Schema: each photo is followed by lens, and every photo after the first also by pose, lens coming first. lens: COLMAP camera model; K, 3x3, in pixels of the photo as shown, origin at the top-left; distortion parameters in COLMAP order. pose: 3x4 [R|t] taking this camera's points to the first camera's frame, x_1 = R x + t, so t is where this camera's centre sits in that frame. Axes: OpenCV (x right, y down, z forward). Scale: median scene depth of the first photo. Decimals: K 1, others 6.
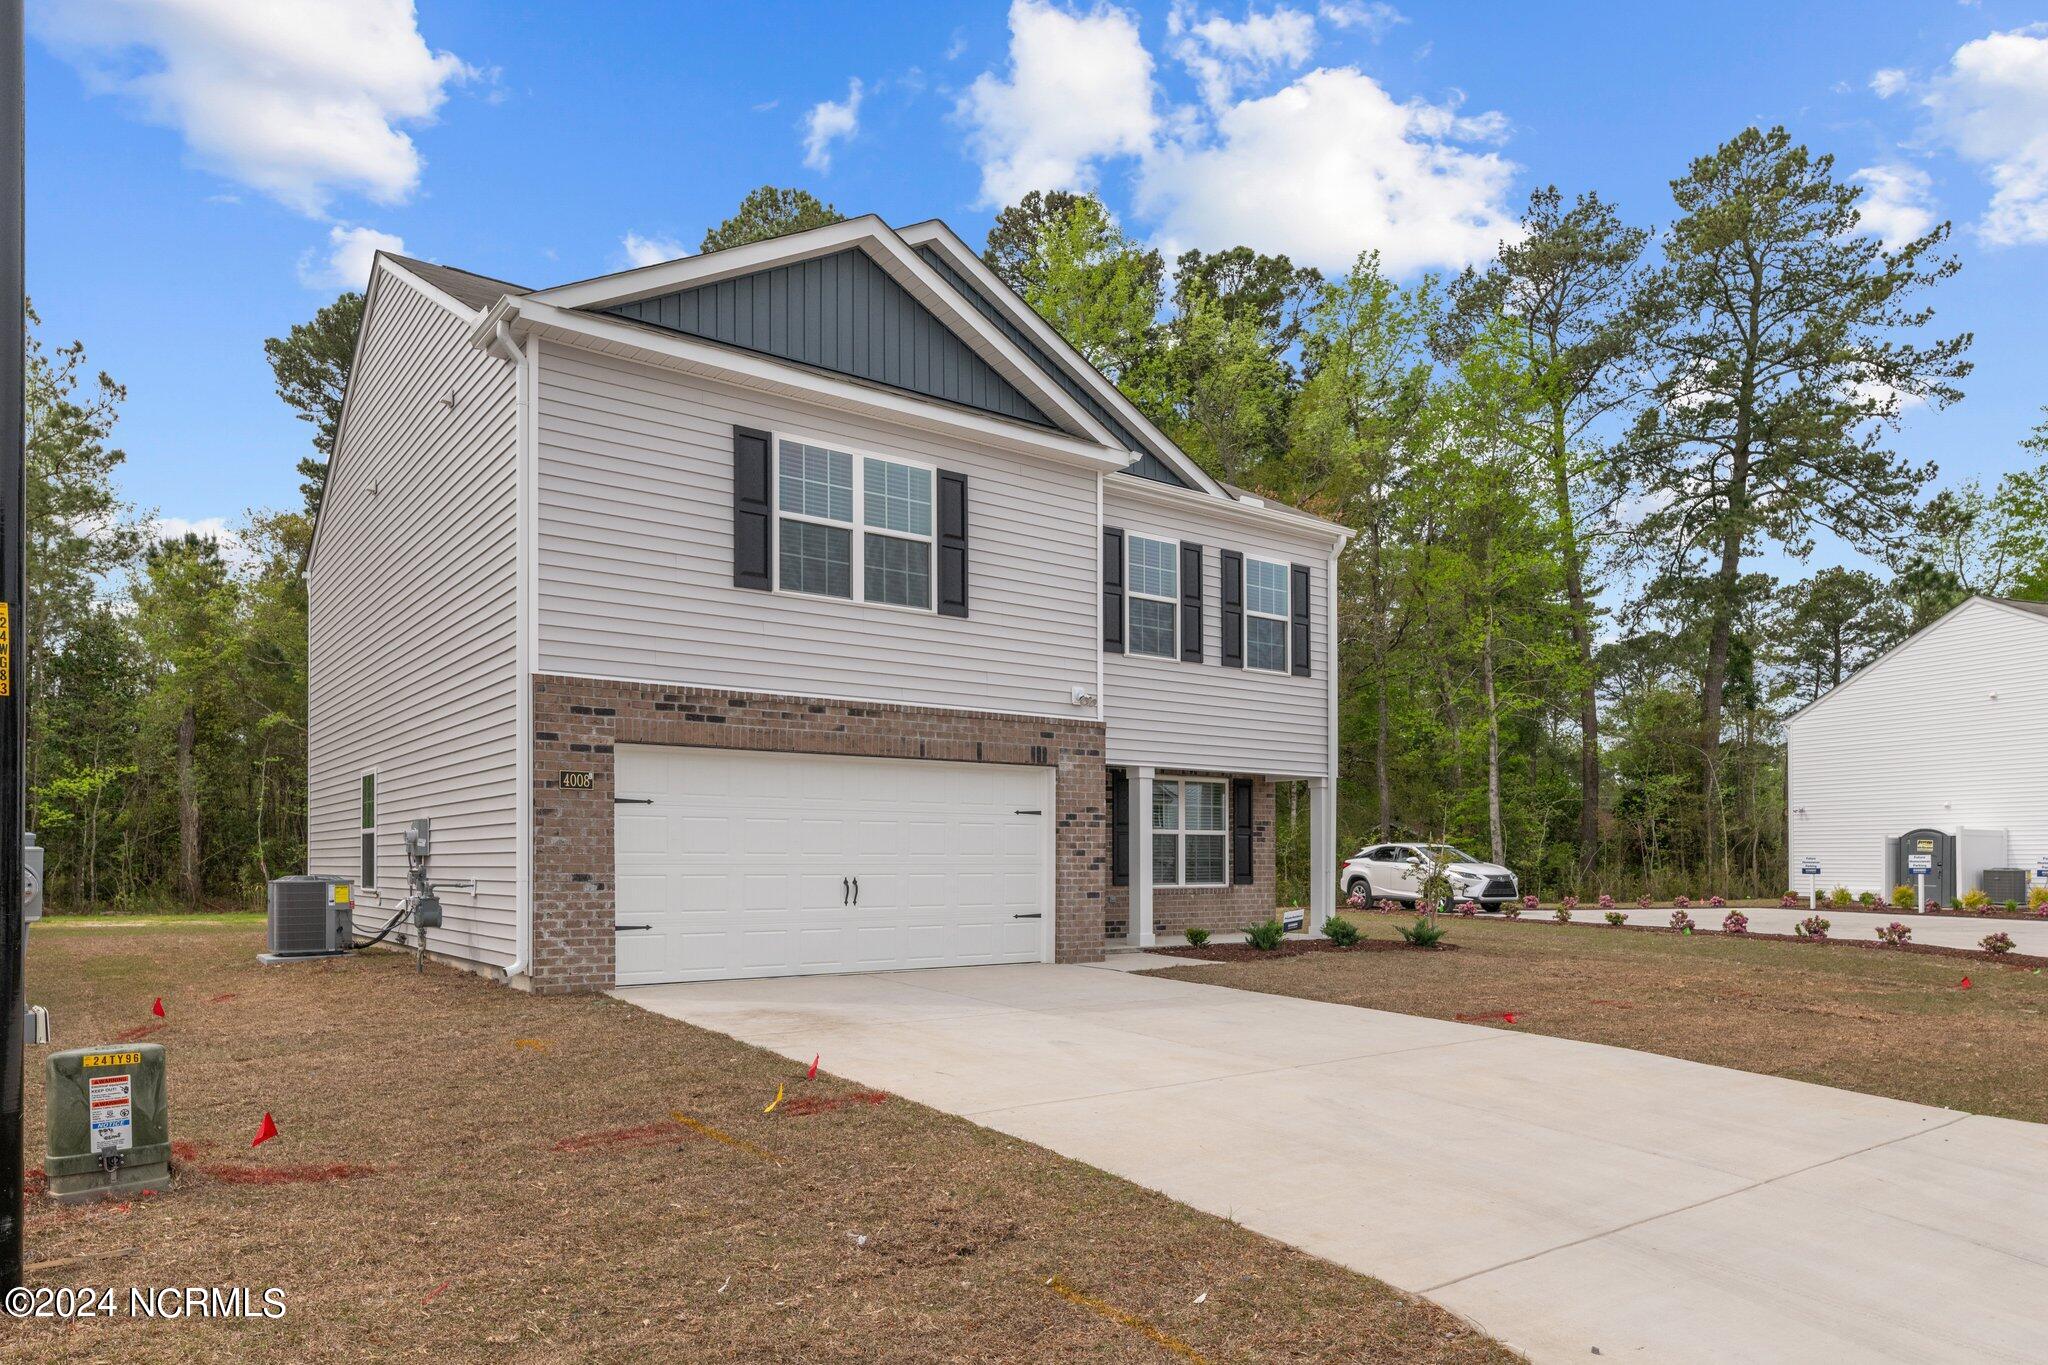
lens RADIAL K [[1282.5, 0, 1024.0], [0, 1282.5, 682.5], [0, 0, 1]] dist [0.003692, 0.000388]
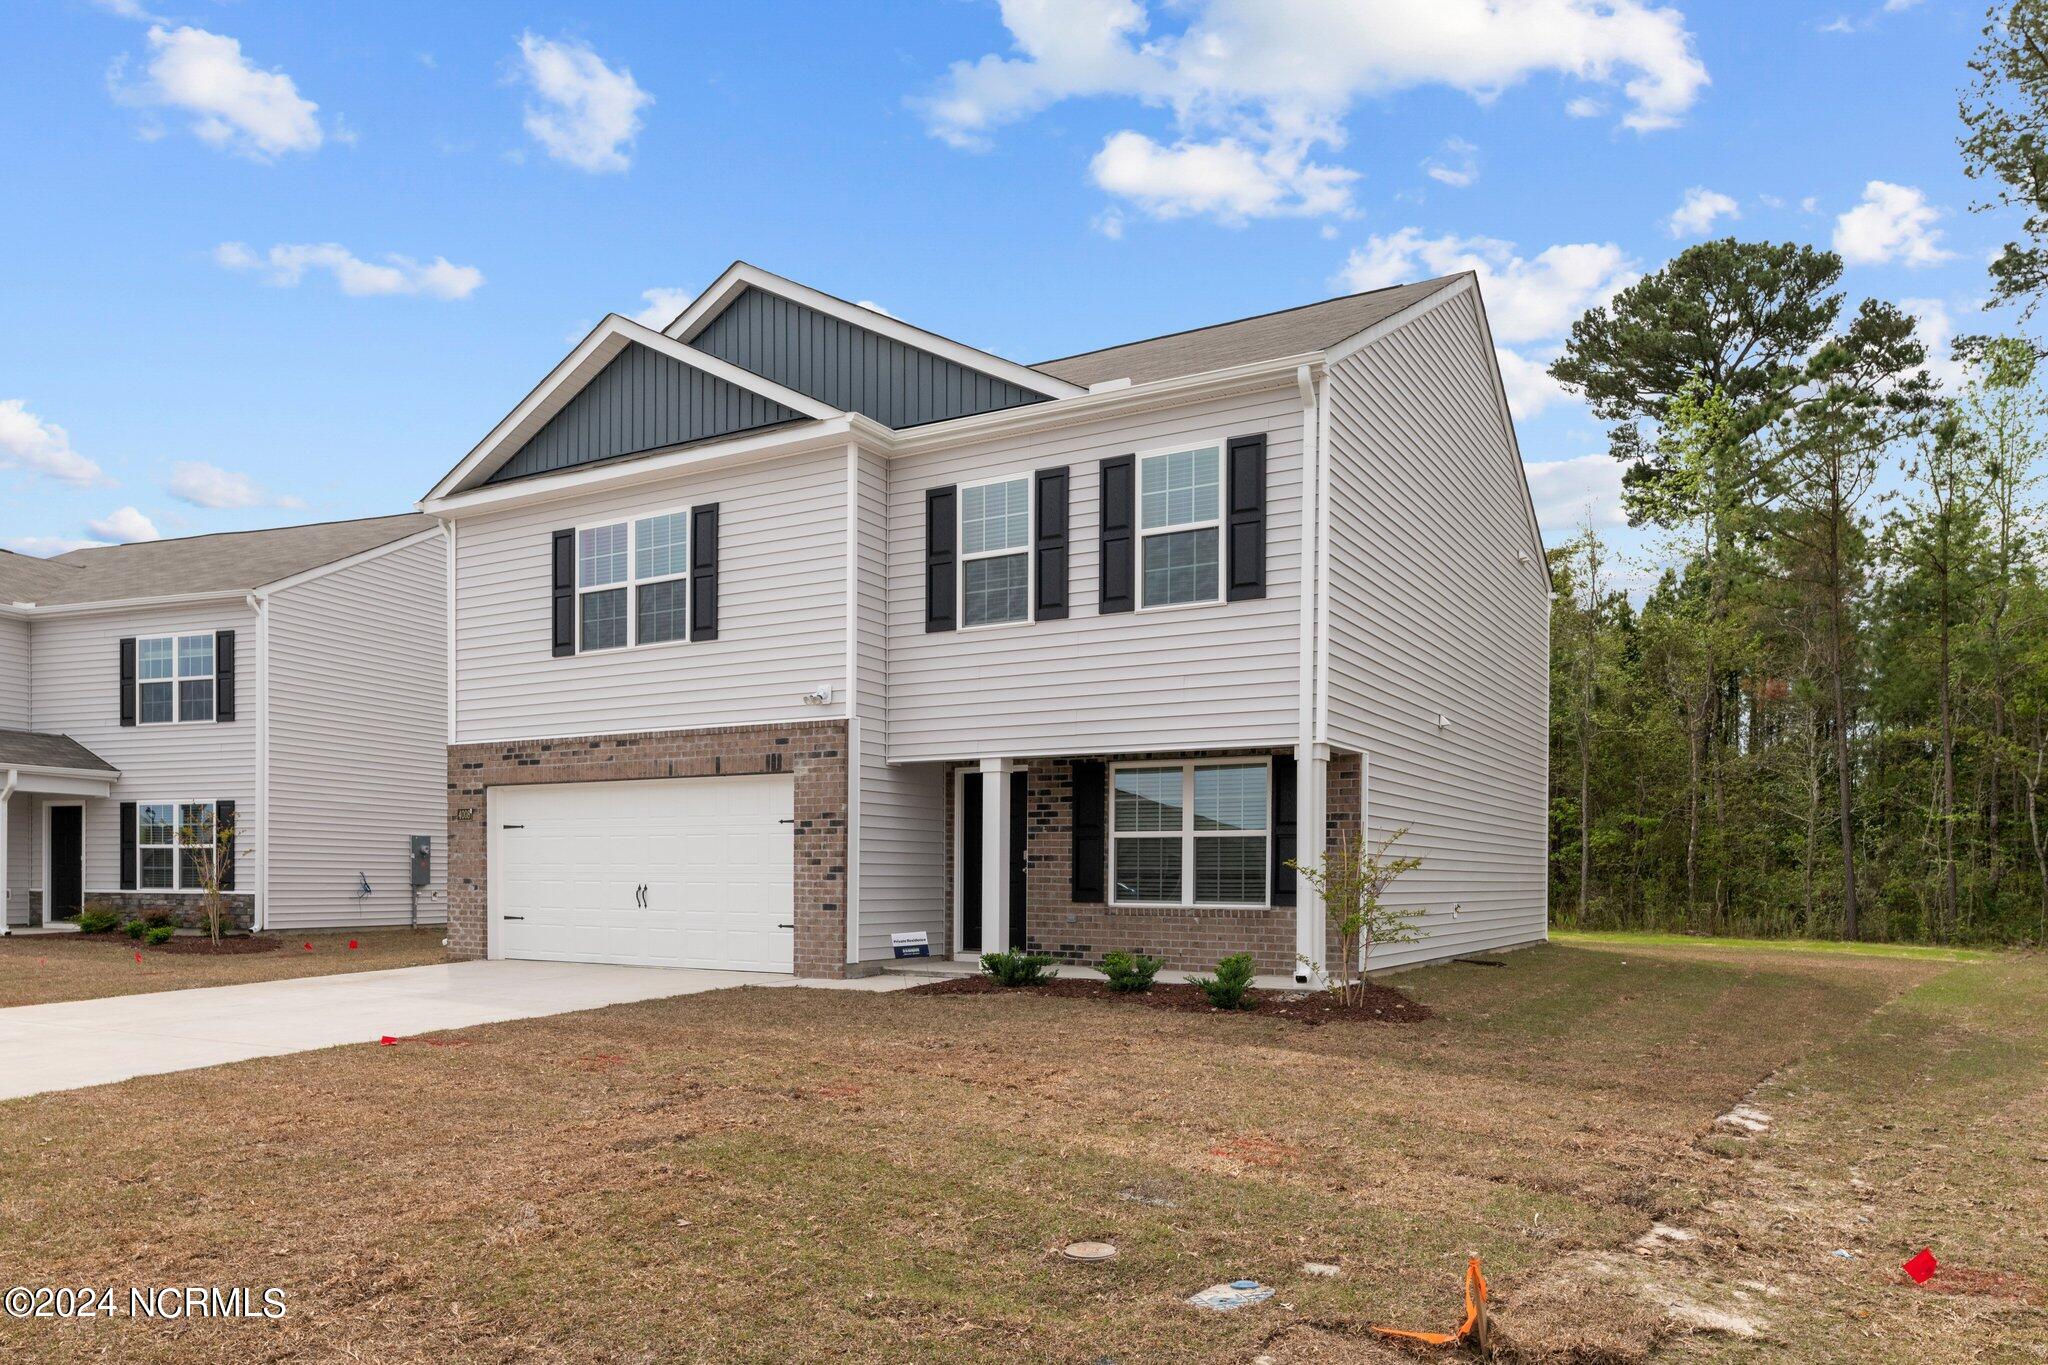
lens RADIAL K [[1464.1, 0, 1024.0], [0, 1464.1, 682.5], [0, 0, 1]] dist [0.010088, 0.002759]
pose [[0.367705, -0.118574, -0.922352, 1.141075], [0.124837, 0.989154, -0.077394, 0.108103], [0.921525, -0.086685, 0.378520, 0.767846]]
